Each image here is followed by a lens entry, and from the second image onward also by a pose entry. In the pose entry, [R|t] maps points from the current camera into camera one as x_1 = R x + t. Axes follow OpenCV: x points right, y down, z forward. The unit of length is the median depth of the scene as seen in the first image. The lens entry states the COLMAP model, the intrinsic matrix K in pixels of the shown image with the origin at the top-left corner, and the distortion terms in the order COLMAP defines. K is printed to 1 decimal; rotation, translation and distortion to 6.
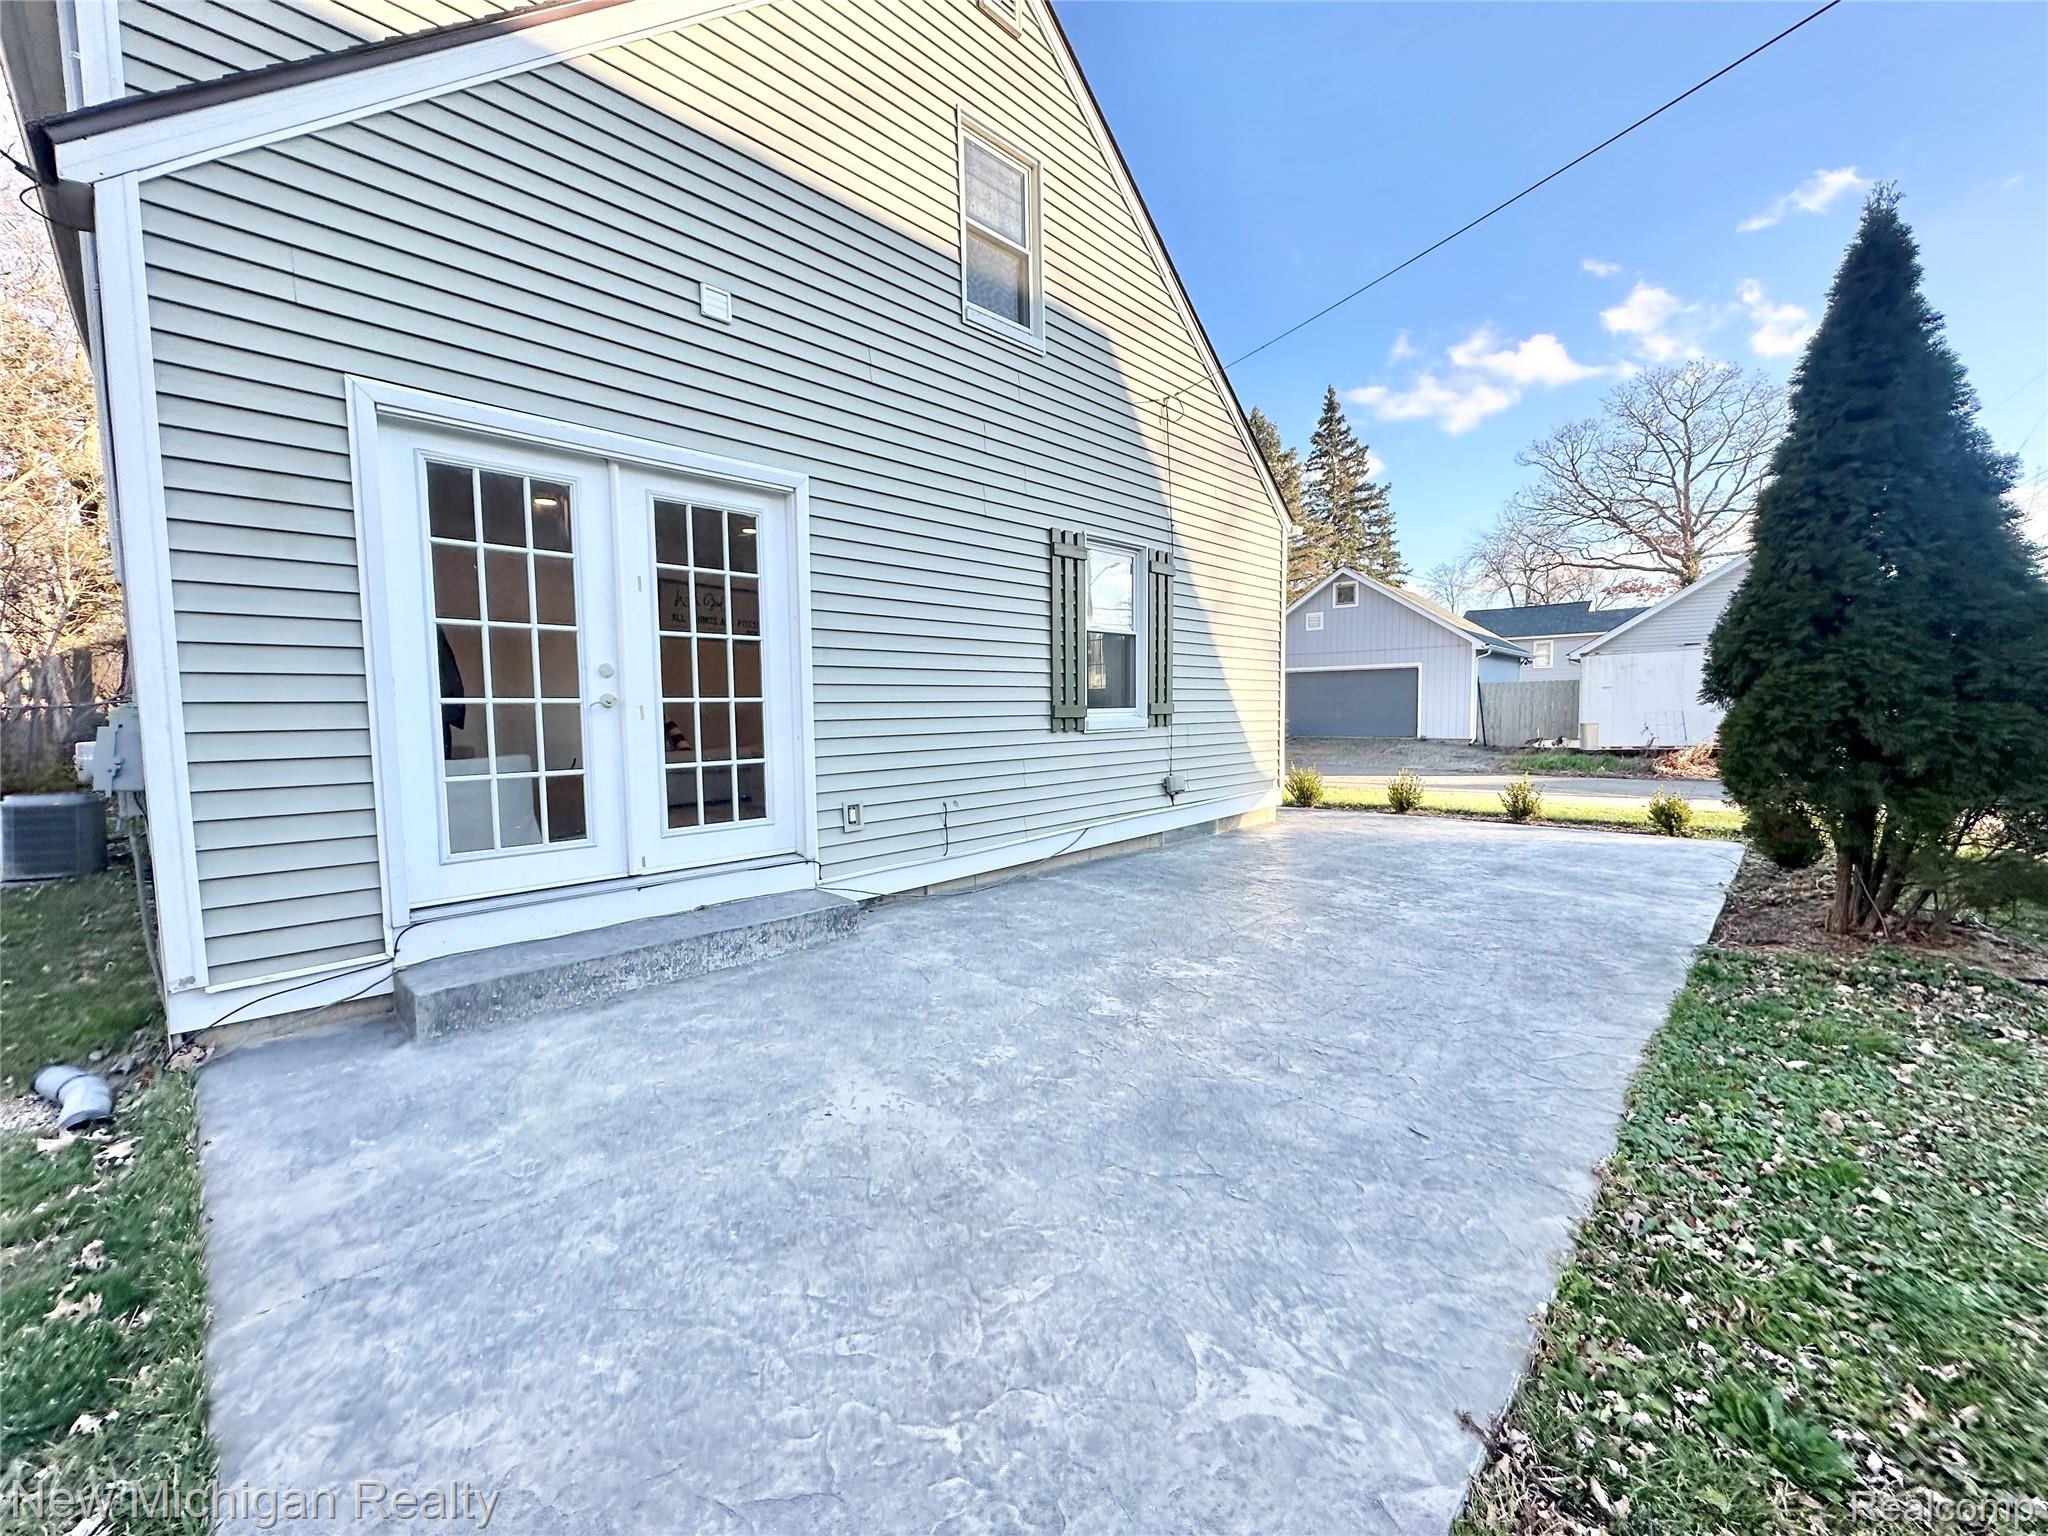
lens RADIAL K [[816.4, 0, 1024.0], [0, 816.4, 768.0], [0, 0, 1]] dist [-0.008230, -0.000105]
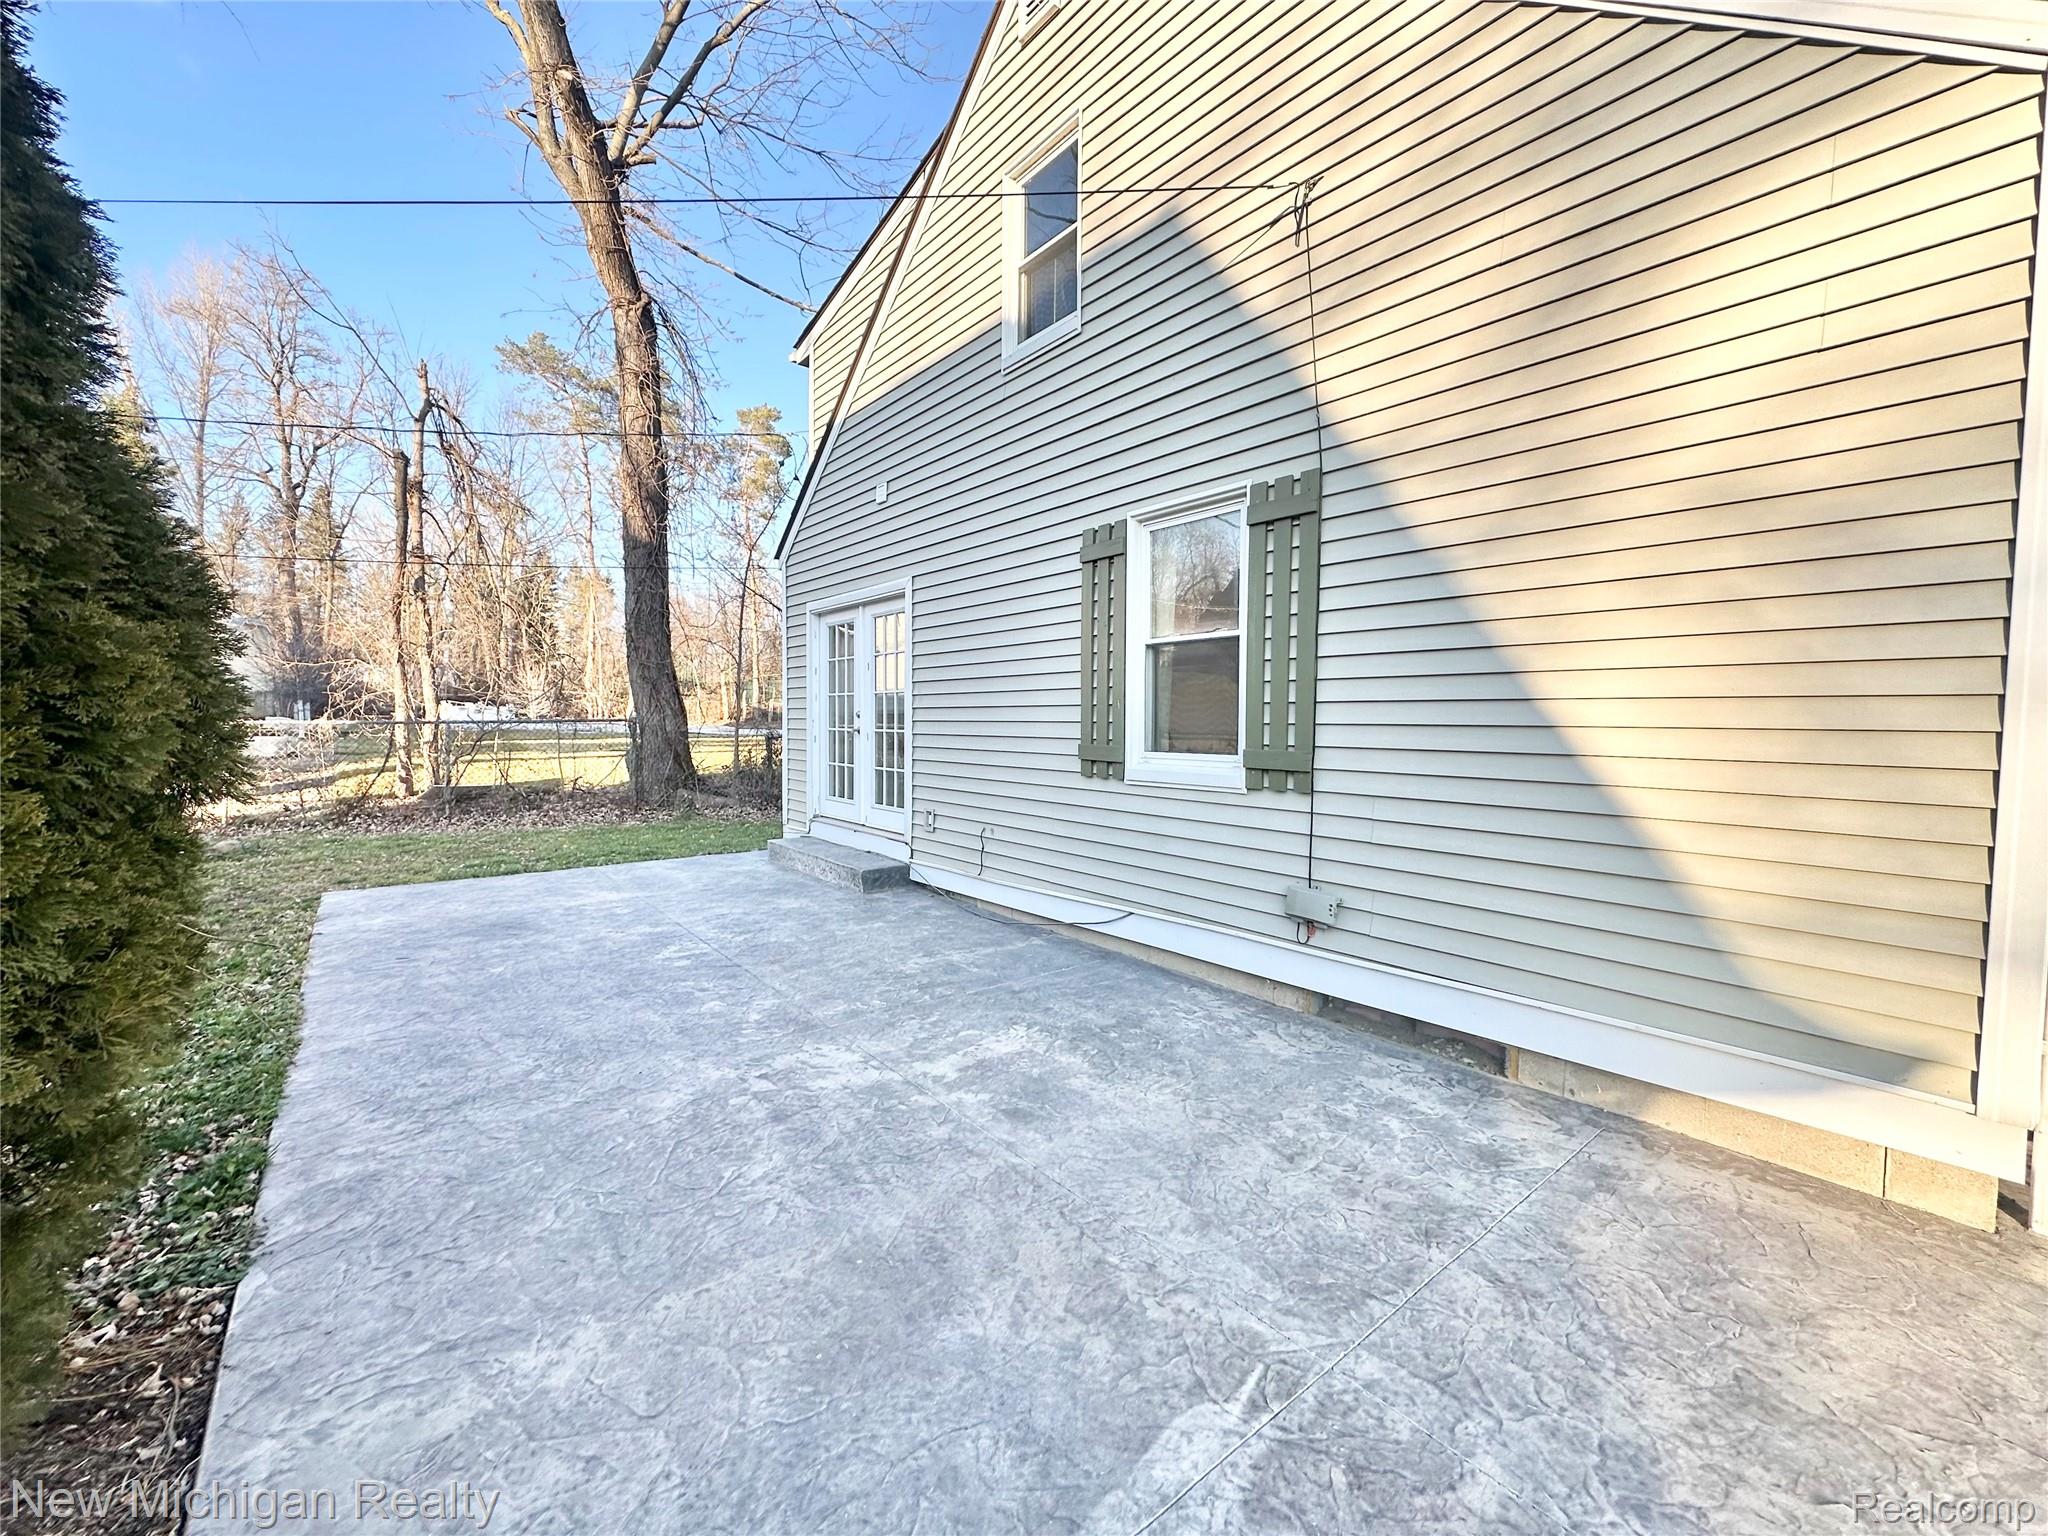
lens RADIAL K [[816.4, 0, 1024.0], [0, 816.4, 768.0], [0, 0, 1]] dist [-0.008230, -0.000105]
pose [[-0.122253, 0.063999, -0.990433, 0.877524], [-0.084441, 0.993630, 0.074628, -0.111307], [0.988900, 0.092757, -0.116070, 1.057625]]
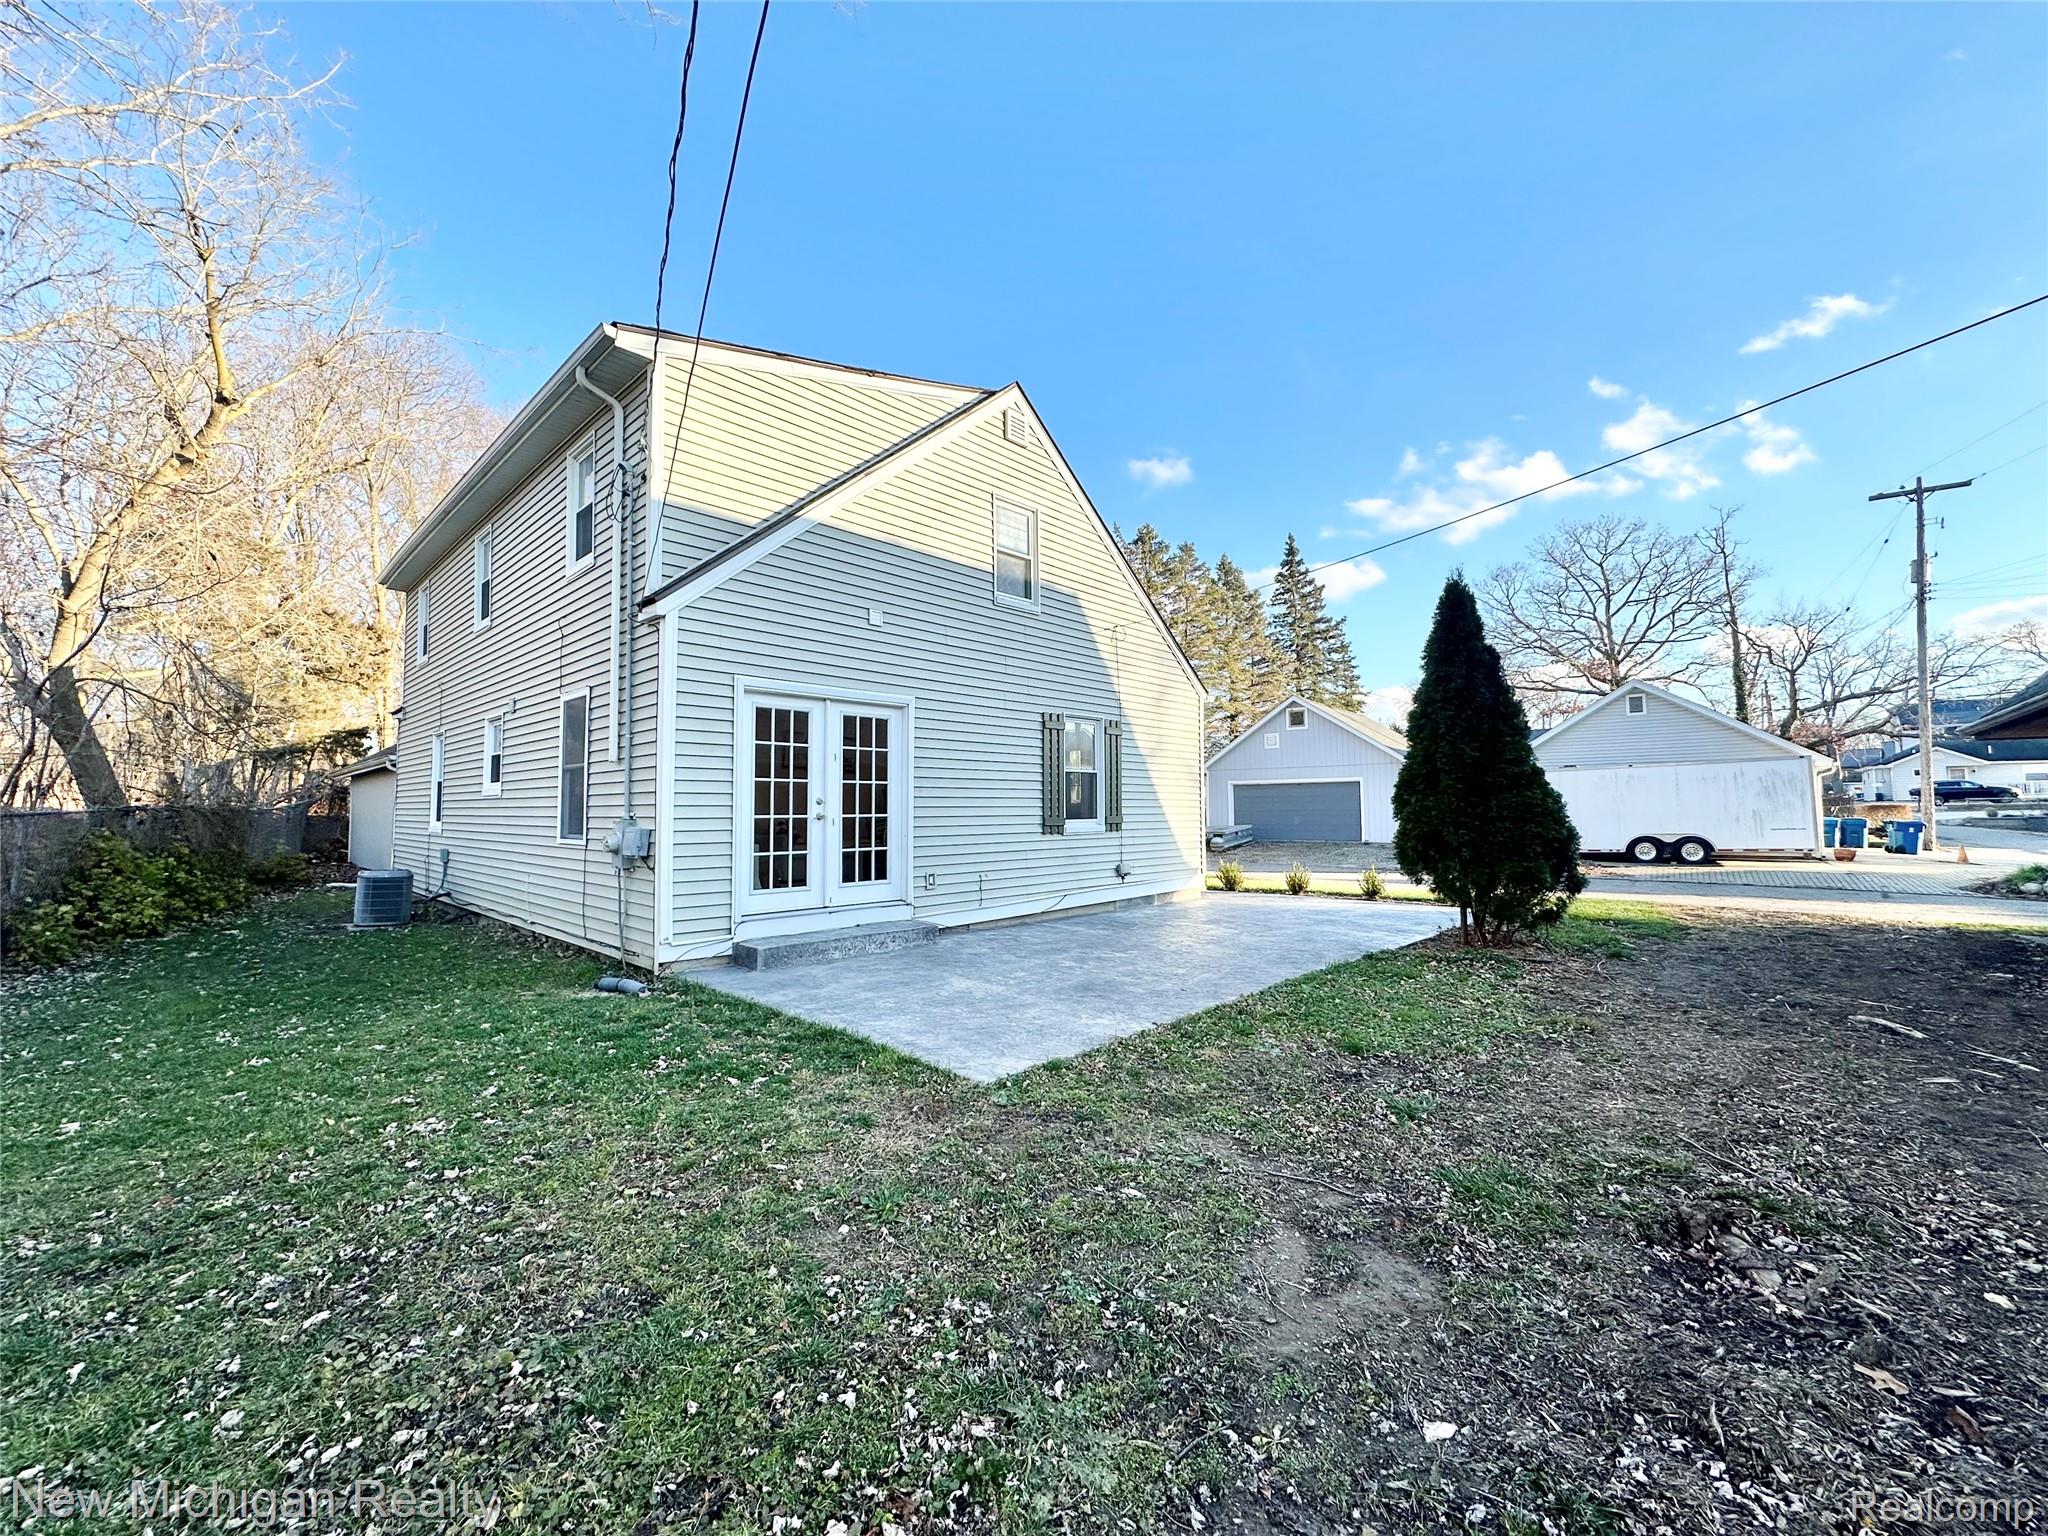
lens RADIAL K [[816.4, 0, 1024.0], [0, 816.4, 768.0], [0, 0, 1]] dist [-0.008230, -0.000105]
pose [[0.999956, 0.007403, 0.005742, -0.015725], [-0.006622, 0.992033, -0.125803, 0.031265], [-0.006627, 0.125759, 0.992039, -0.652283]]
